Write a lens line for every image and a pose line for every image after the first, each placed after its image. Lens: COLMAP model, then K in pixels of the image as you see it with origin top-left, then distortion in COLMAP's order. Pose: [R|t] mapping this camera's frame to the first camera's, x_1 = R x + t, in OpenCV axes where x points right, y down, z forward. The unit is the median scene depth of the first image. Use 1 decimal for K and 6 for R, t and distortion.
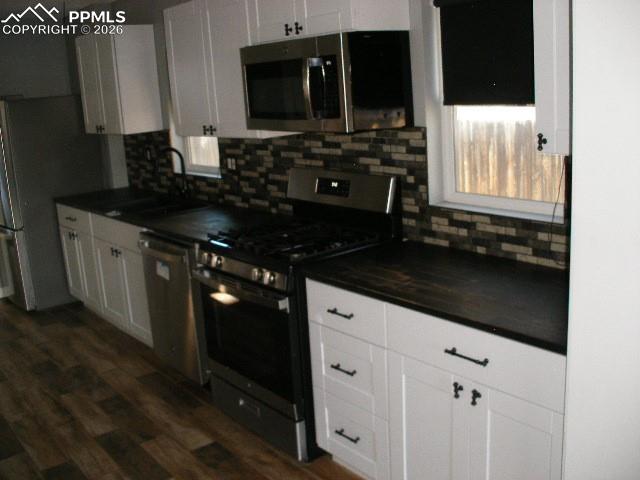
lens RADIAL K [[674.3, 0, 320.2], [0, 674.3, 242.5], [0, 0, 1]] dist [-0.136844, 0.000000]
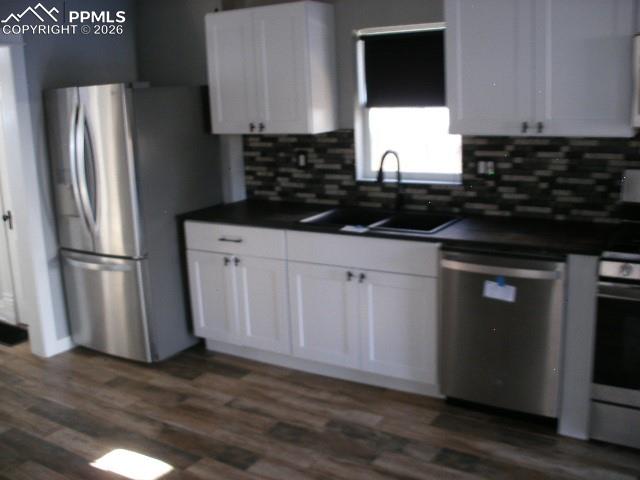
lens RADIAL K [[674.3, 0, 321.0], [0, 674.3, 236.5], [0, 0, 1]] dist [-0.136844, 0.000000]
pose [[0.942193, -0.042593, 0.332352, -0.639247], [0.054274, 0.998189, -0.025939, -0.015096], [-0.330645, 0.042477, 0.942799, 0.244664]]
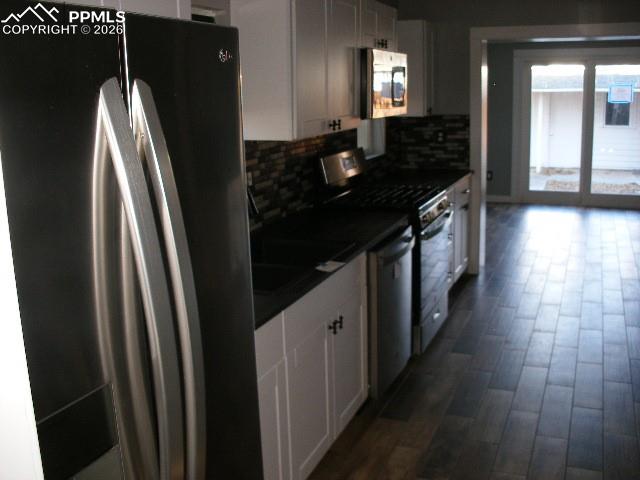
lens RADIAL K [[674.3, 0, 320.0], [0, 674.3, 239.7], [0, 0, 1]] dist [-0.136844, 0.000000]
pose [[-0.475458, -0.121686, 0.871282, -0.878986], [0.250621, 0.930613, 0.266736, -0.242617], [-0.843284, 0.345184, -0.411971, 1.288866]]
